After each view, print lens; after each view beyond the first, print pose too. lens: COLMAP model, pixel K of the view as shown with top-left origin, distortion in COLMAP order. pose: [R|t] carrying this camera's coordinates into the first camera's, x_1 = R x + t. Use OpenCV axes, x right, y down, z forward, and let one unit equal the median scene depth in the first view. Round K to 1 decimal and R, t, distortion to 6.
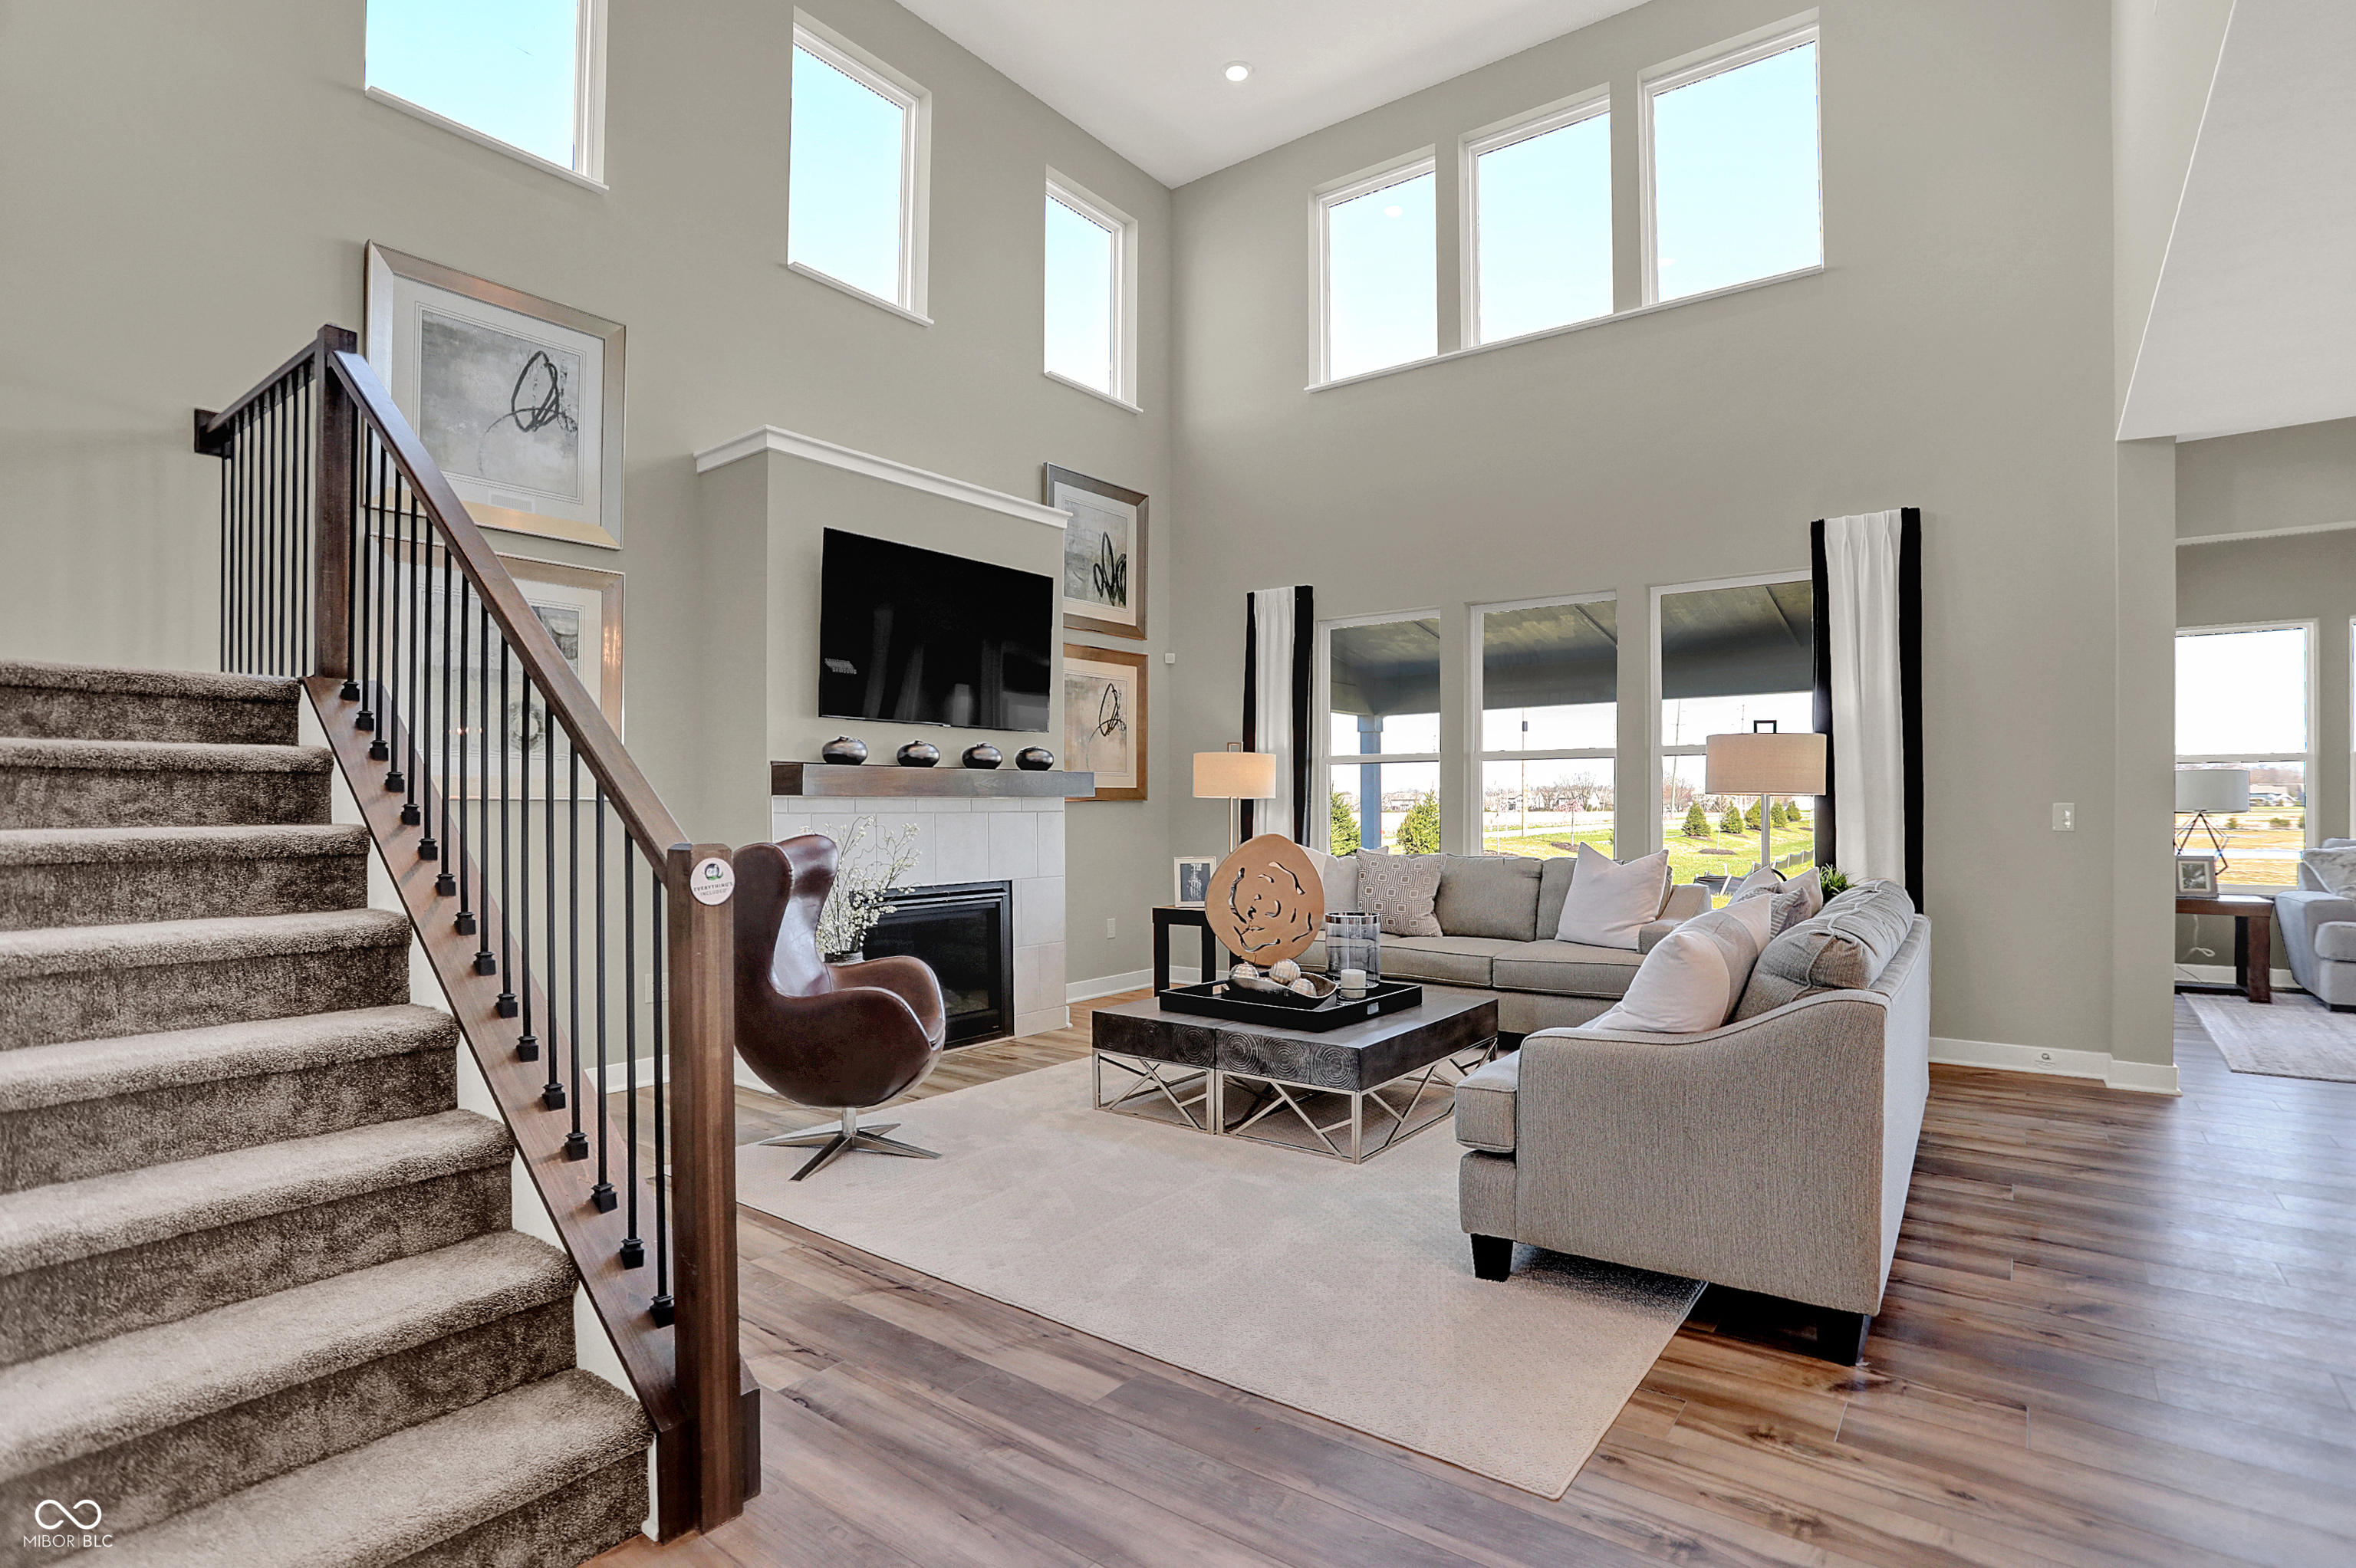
lens RADIAL K [[1154.2, 0, 1184.6], [0, 1154.2, 806.3], [0, 0, 1]] dist [-0.063891, 0.020171]
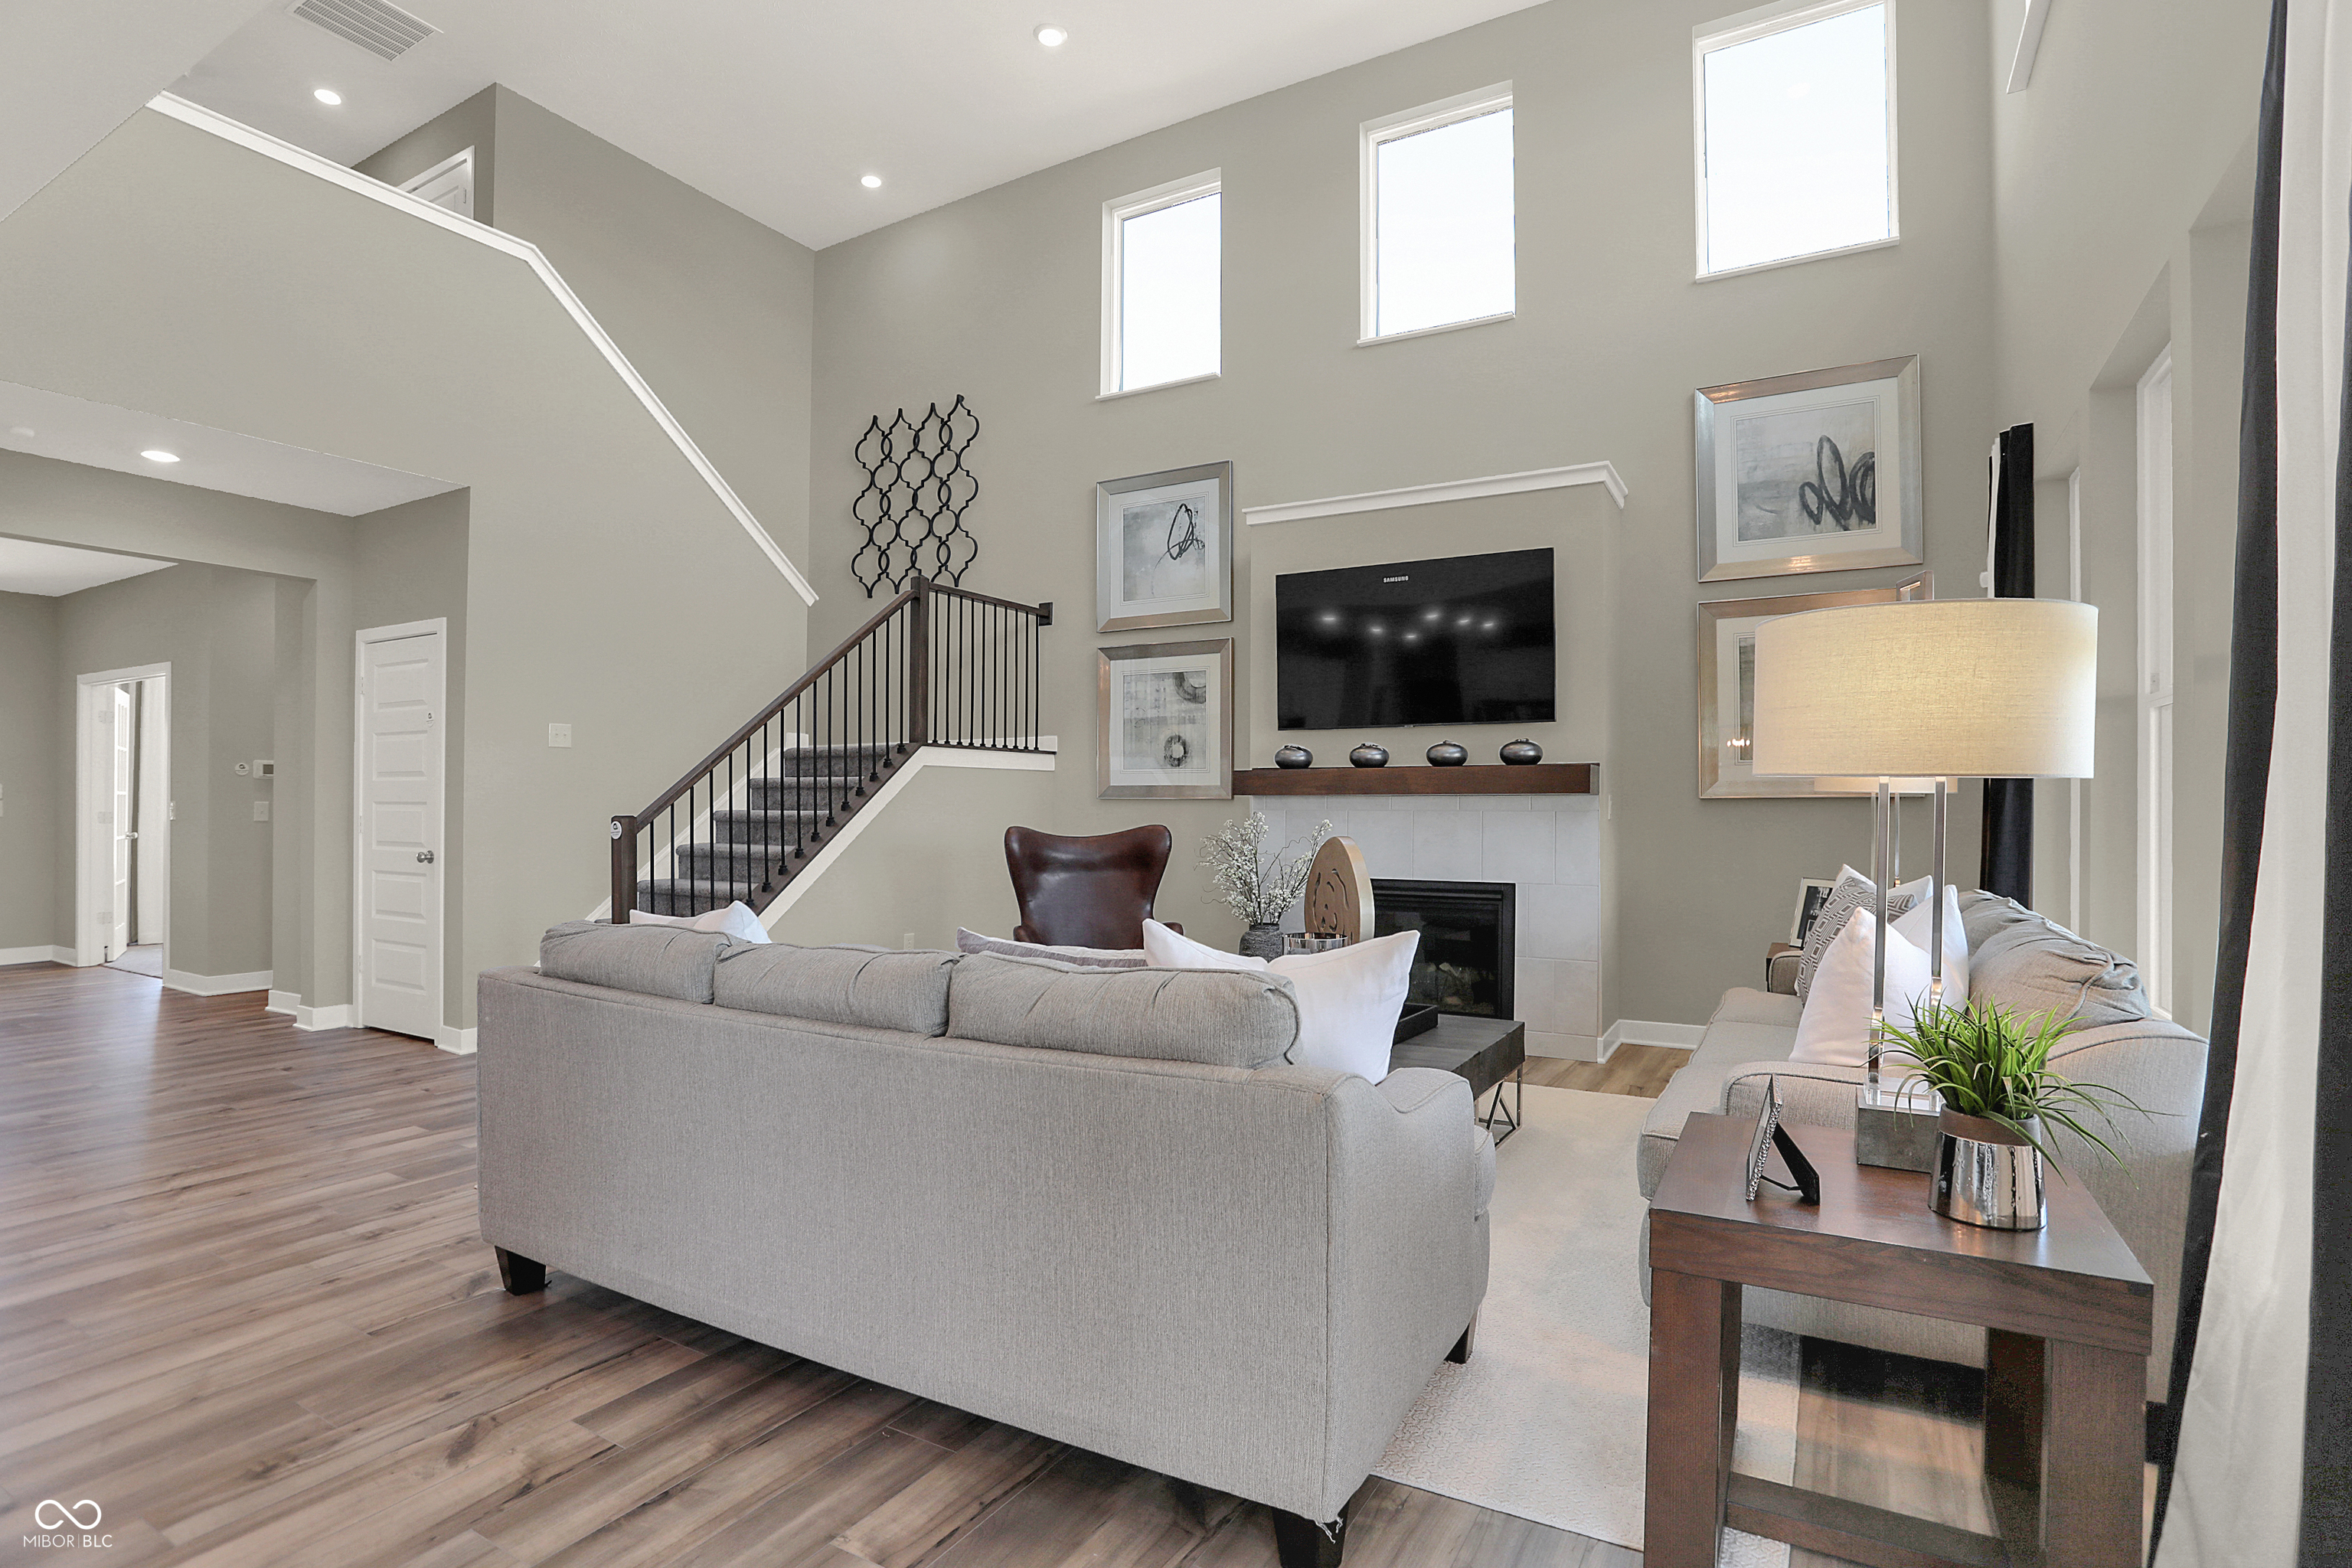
lens RADIAL K [[1152.4, 0, 1186.7], [0, 1152.4, 796.1], [0, 0, 1]] dist [-0.063891, 0.020171]
pose [[0.124016, -0.003939, -0.992272, 0.710376], [-0.003339, 0.999985, -0.004387, -0.002472], [0.992275, 0.003857, 0.124001, 0.600373]]
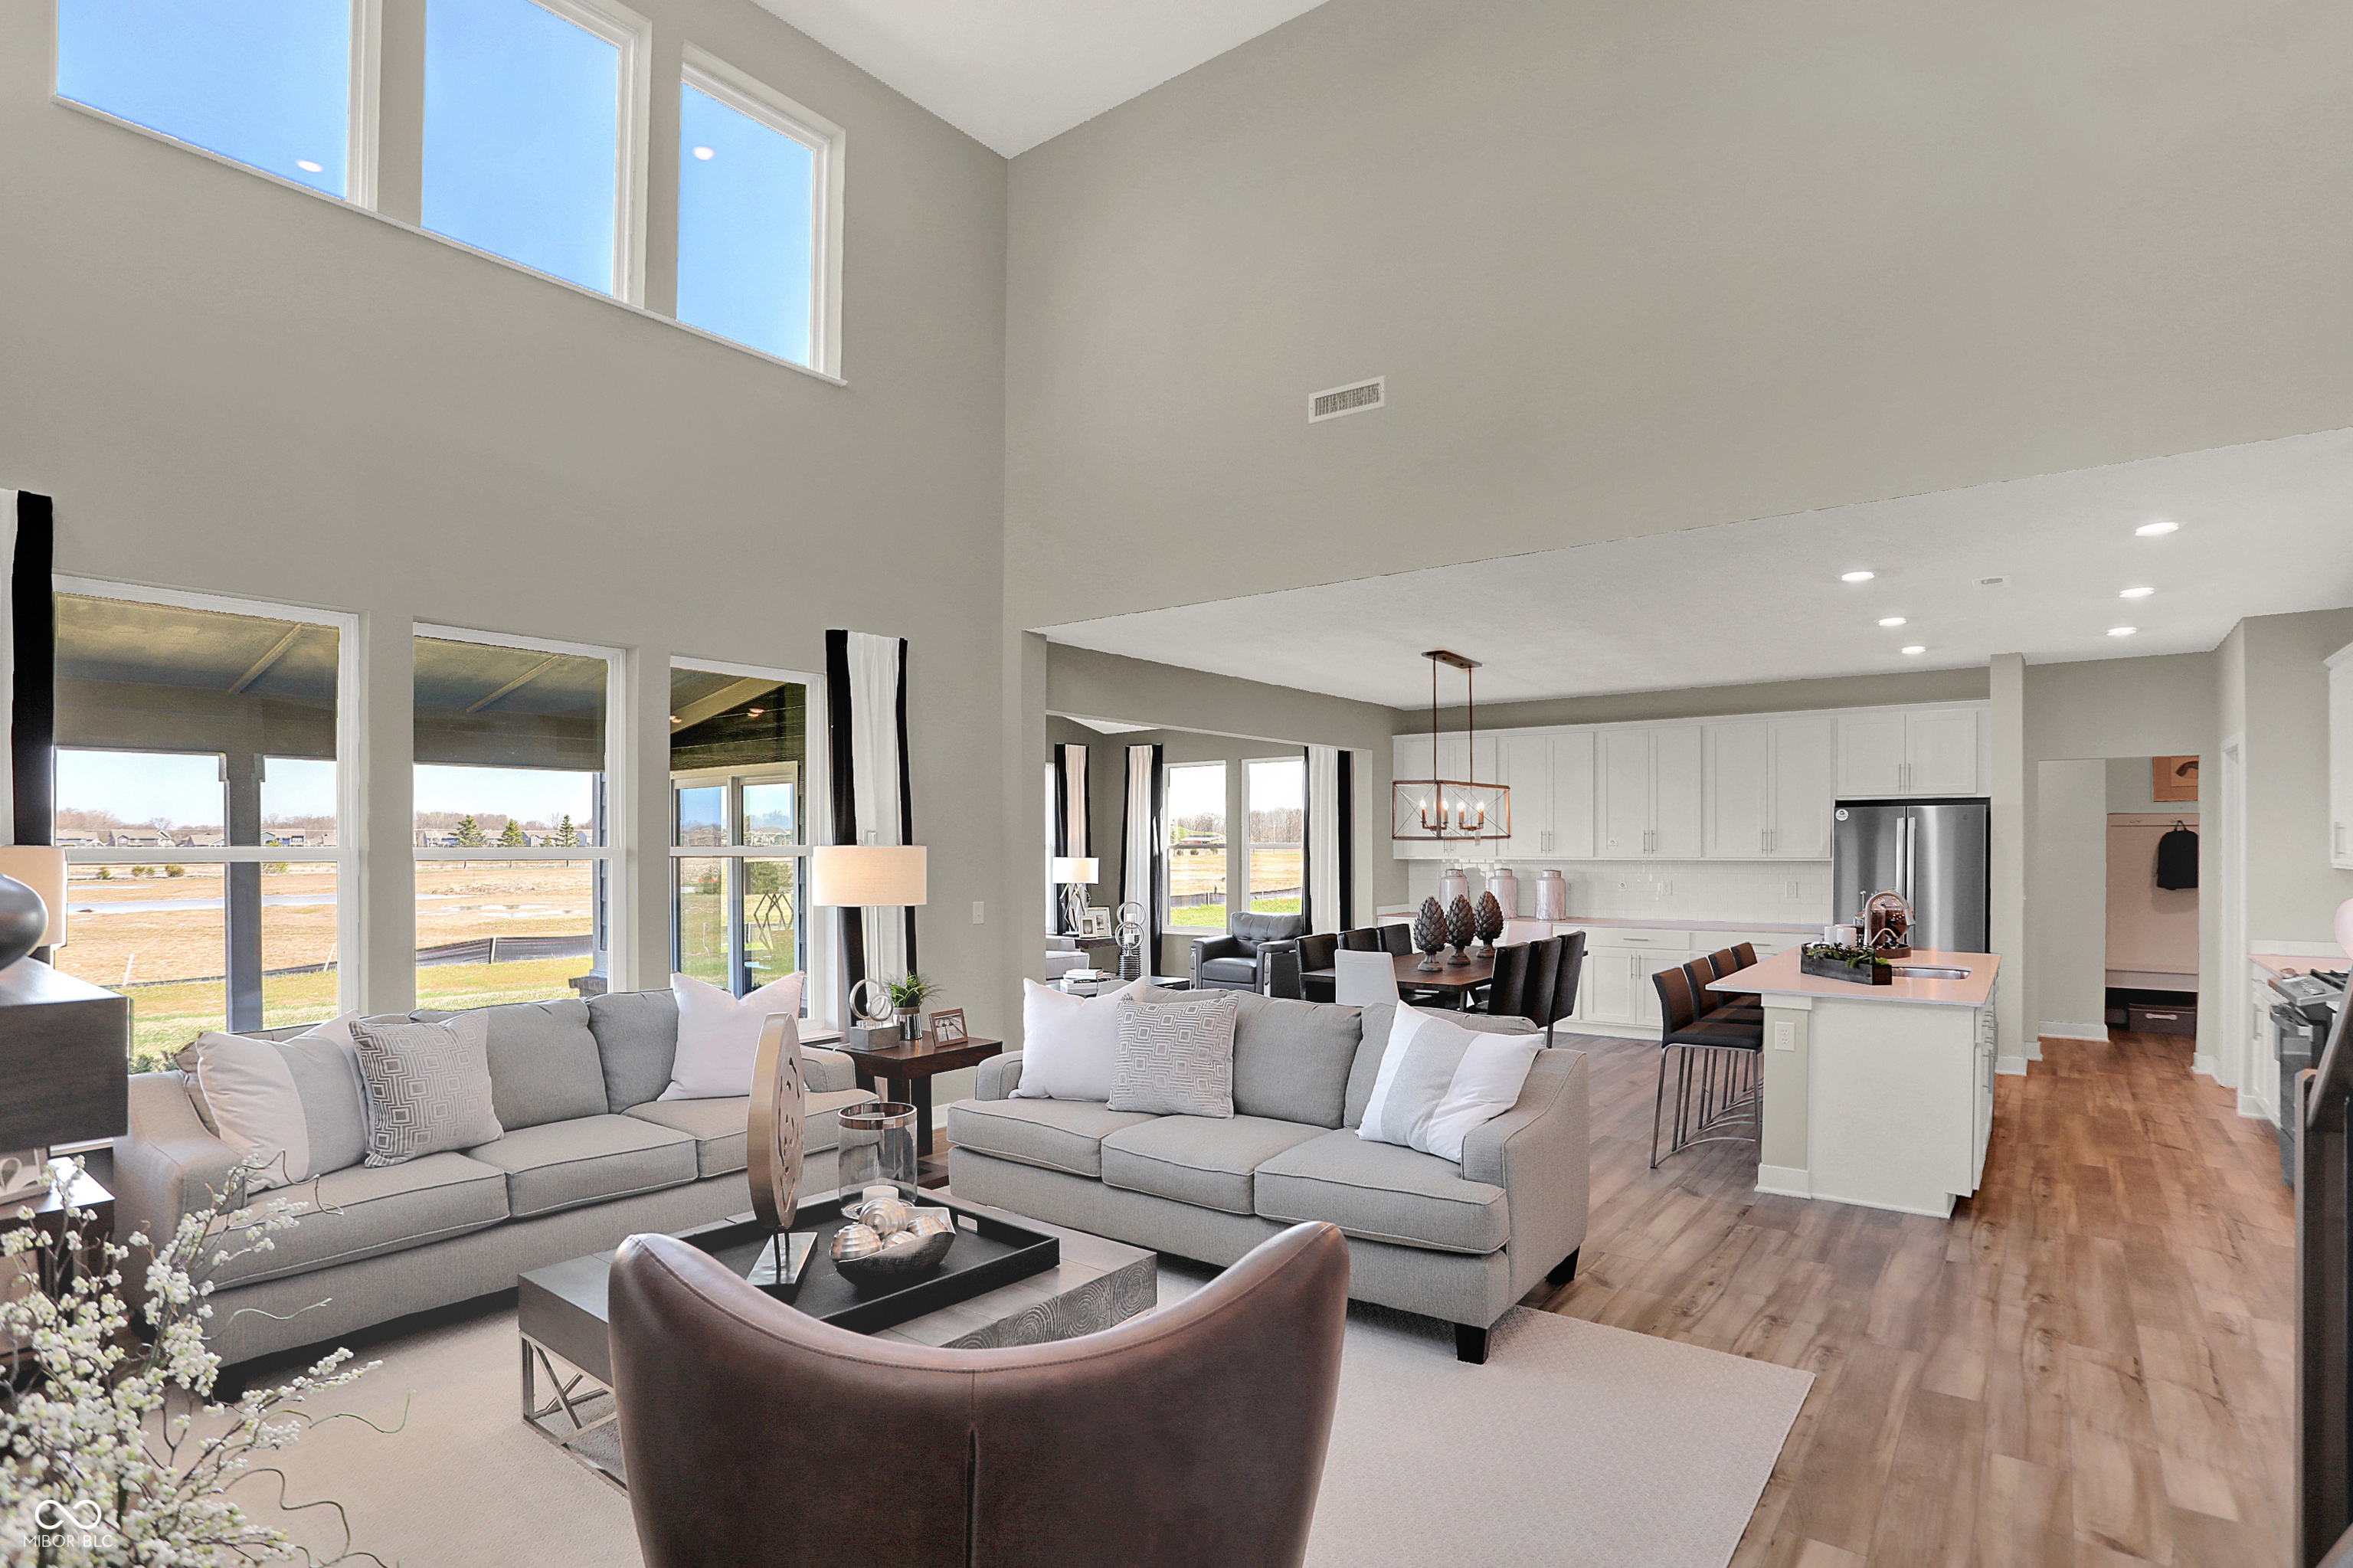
lens RADIAL K [[1152.9, 0, 1170.9], [0, 1152.9, 860.5], [0, 0, 1]] dist [-0.063891, 0.020171]
pose [[0.020487, -0.005334, 0.999776, -0.408272], [0.001343, 0.999985, 0.005307, -0.042893], [-0.999789, 0.001234, 0.020494, 0.594880]]
